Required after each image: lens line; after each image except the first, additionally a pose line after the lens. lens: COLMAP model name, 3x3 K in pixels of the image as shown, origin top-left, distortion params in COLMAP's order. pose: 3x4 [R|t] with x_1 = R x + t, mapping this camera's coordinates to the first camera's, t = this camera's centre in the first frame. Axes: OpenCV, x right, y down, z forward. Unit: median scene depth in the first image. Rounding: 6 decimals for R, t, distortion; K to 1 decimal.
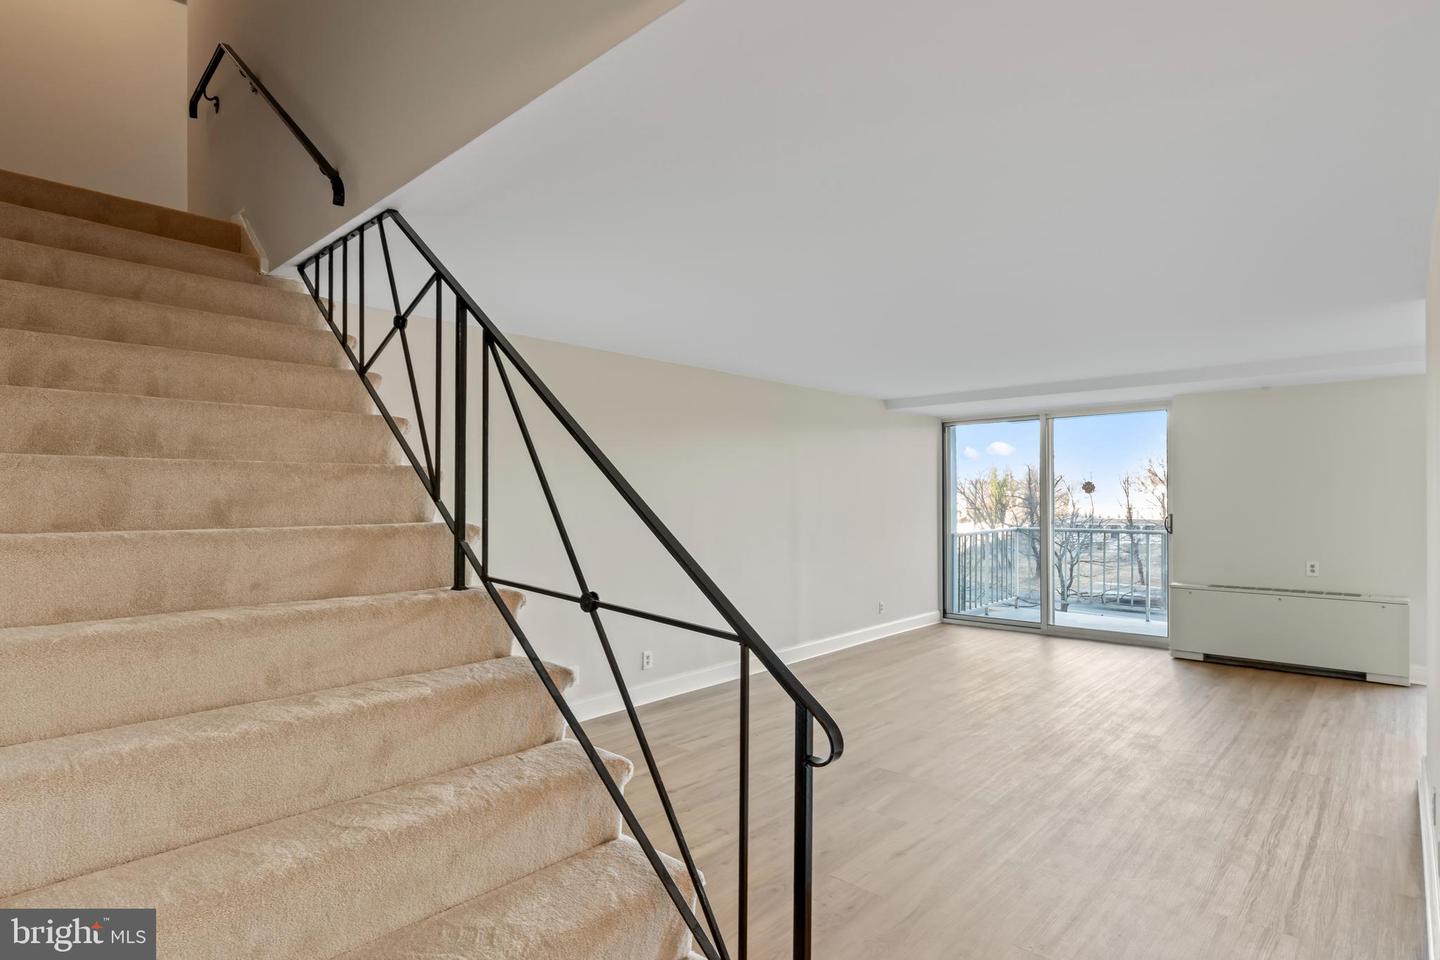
lens RADIAL K [[742.9, 0, 720.6], [0, 742.9, 489.0], [0, 0, 1]] dist [-0.019658, -0.000090]
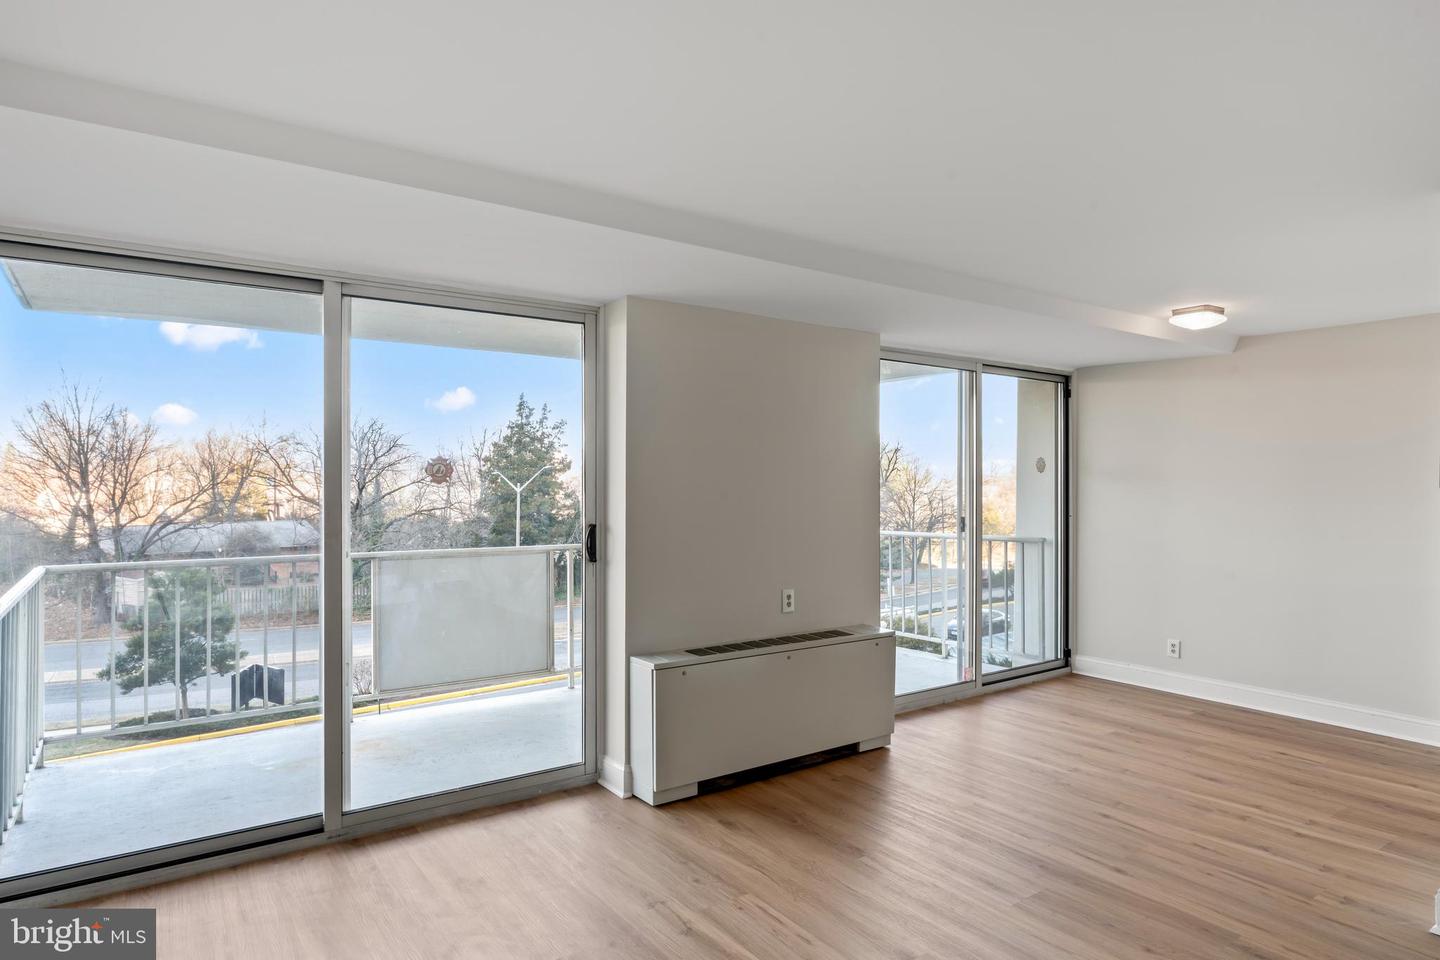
lens RADIAL K [[846.2, 0, 725.2], [0, 846.2, 488.8], [0, 0, 1]] dist [0.004767, -0.004333]
pose [[0.222298, -0.000755, 0.974978, 0.046088], [-0.008753, 0.999958, 0.002770, 0.005674], [-0.974939, -0.009150, 0.222282, 0.723156]]
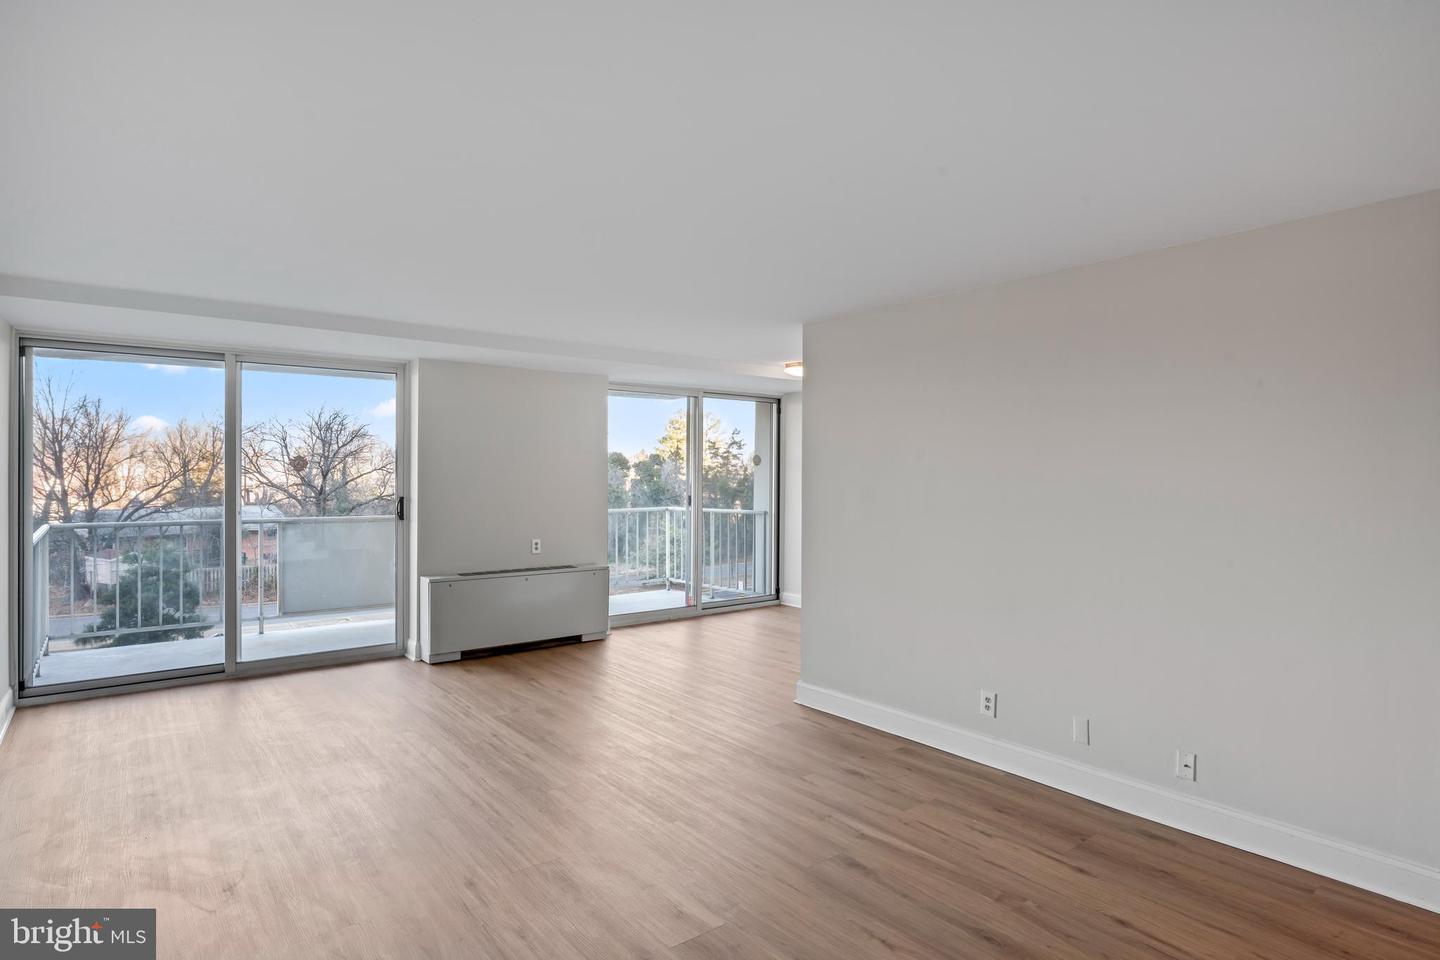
lens RADIAL K [[784.3, 0, 712.6], [0, 784.3, 480.8], [0, 0, 1]] dist [-0.001255, 0.004846]
pose [[0.175259, -0.005013, 0.984510, -0.201334], [-0.011965, 0.999902, 0.007221, 0.003576], [-0.984450, -0.013045, 0.175182, 0.454772]]
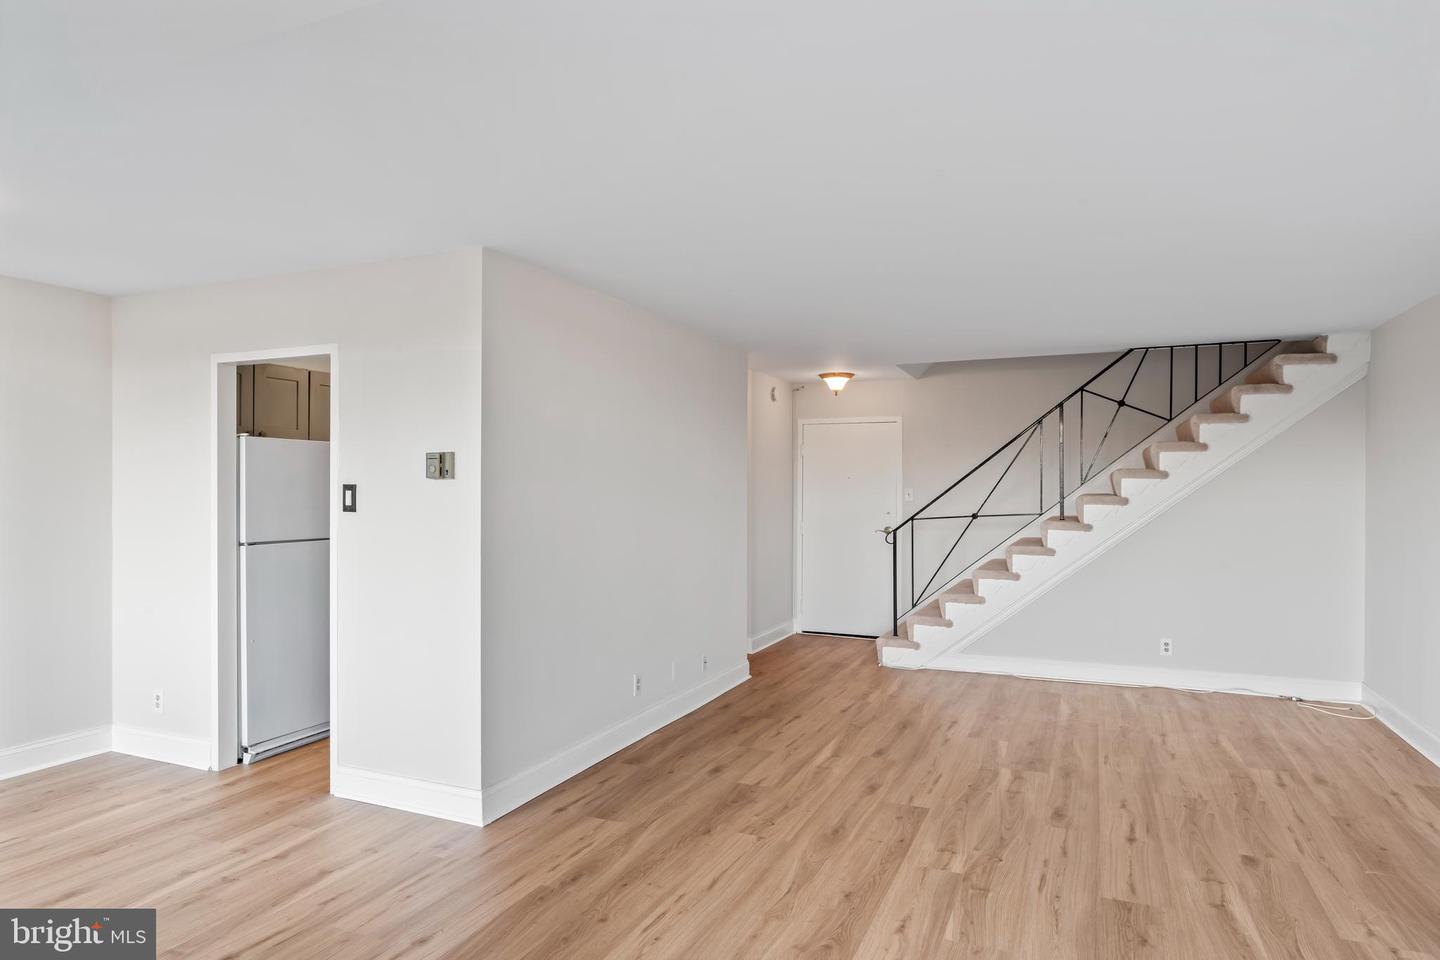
lens RADIAL K [[869.1, 0, 711.6], [0, 869.1, 478.7], [0, 0, 1]] dist [-0.002228, -0.000036]
pose [[-0.948410, -0.003797, -0.317024, 0.503568], [0.003236, 0.999760, -0.021654, 0.015298], [0.317030, -0.021563, -0.948170, 1.001155]]
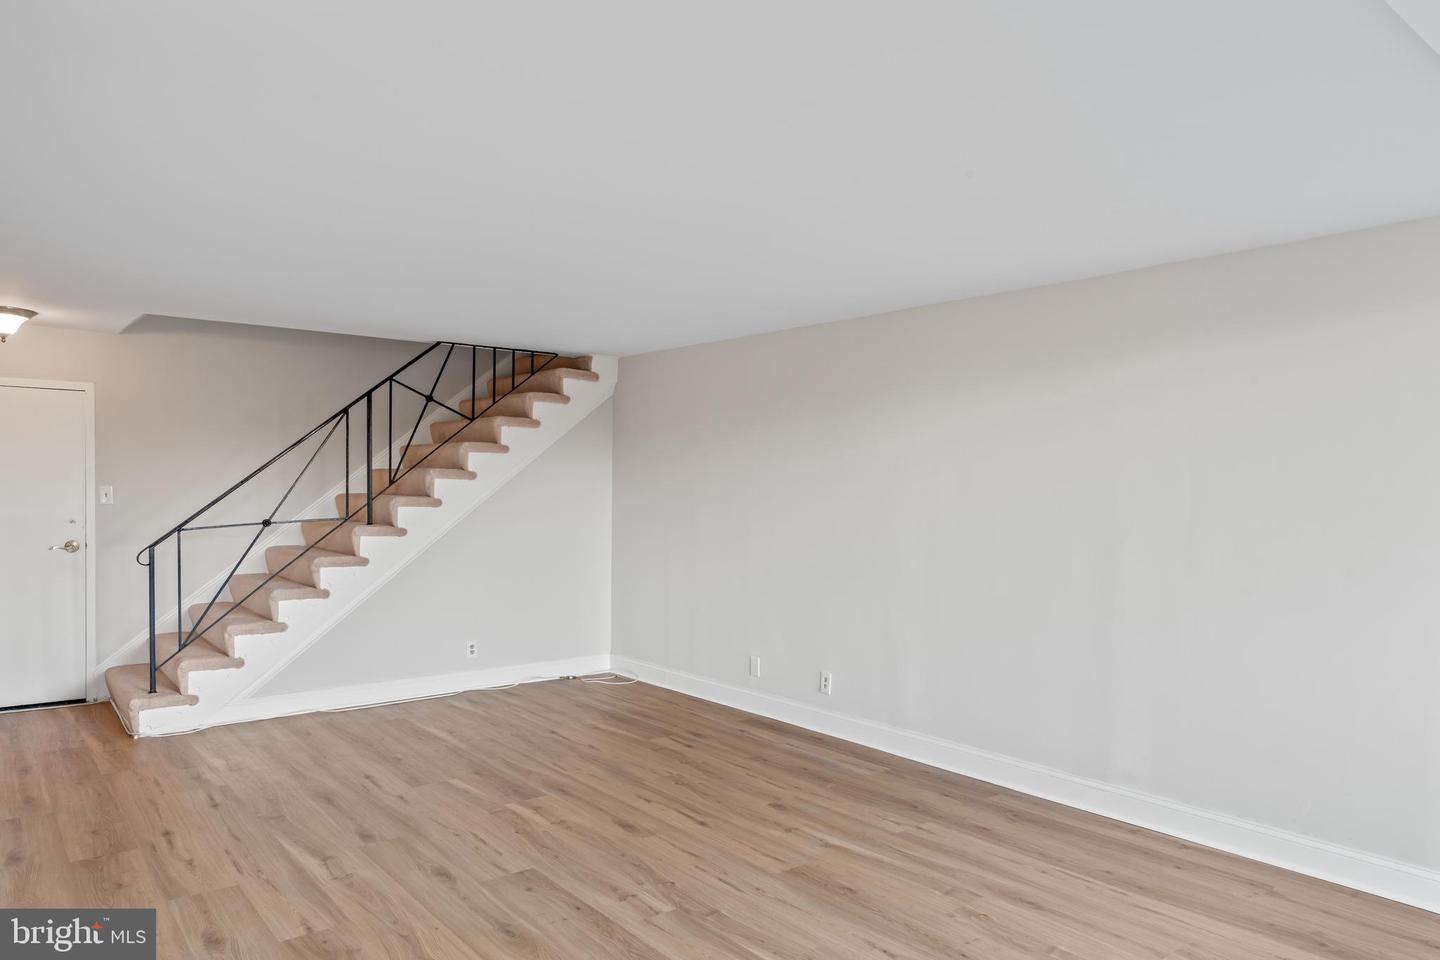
lens RADIAL K [[951.8, 0, 718.6], [0, 951.8, 491.2], [0, 0, 1]] dist [-0.001298, 0.002009]
pose [[-0.148653, 0.005987, -0.988871, 0.680162], [0.000889, 0.999982, 0.005921, 0.004915], [0.988889, 0.000001, -0.148655, 0.718968]]
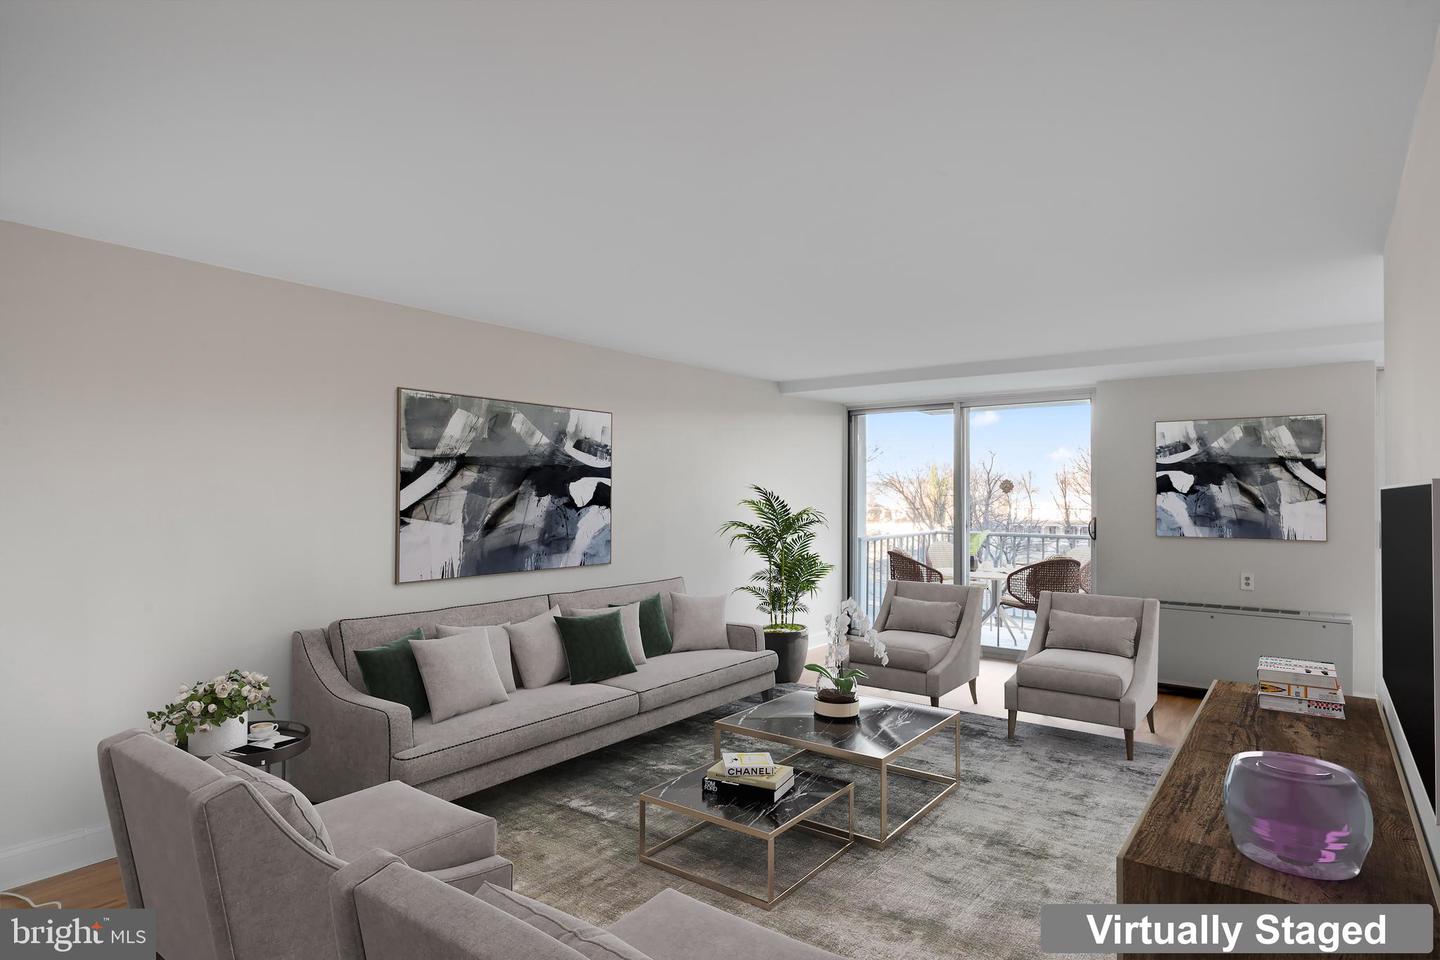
lens RADIAL K [[784.3, 0, 732.5], [0, 784.3, 491.7], [0, 0, 1]] dist [-0.001255, 0.004846]
pose [[0.994669, 0.010986, 0.102535, 0.079254], [-0.011749, 0.999908, 0.006838, 0.001462], [-0.102450, -0.008006, 0.994706, 0.106085]]
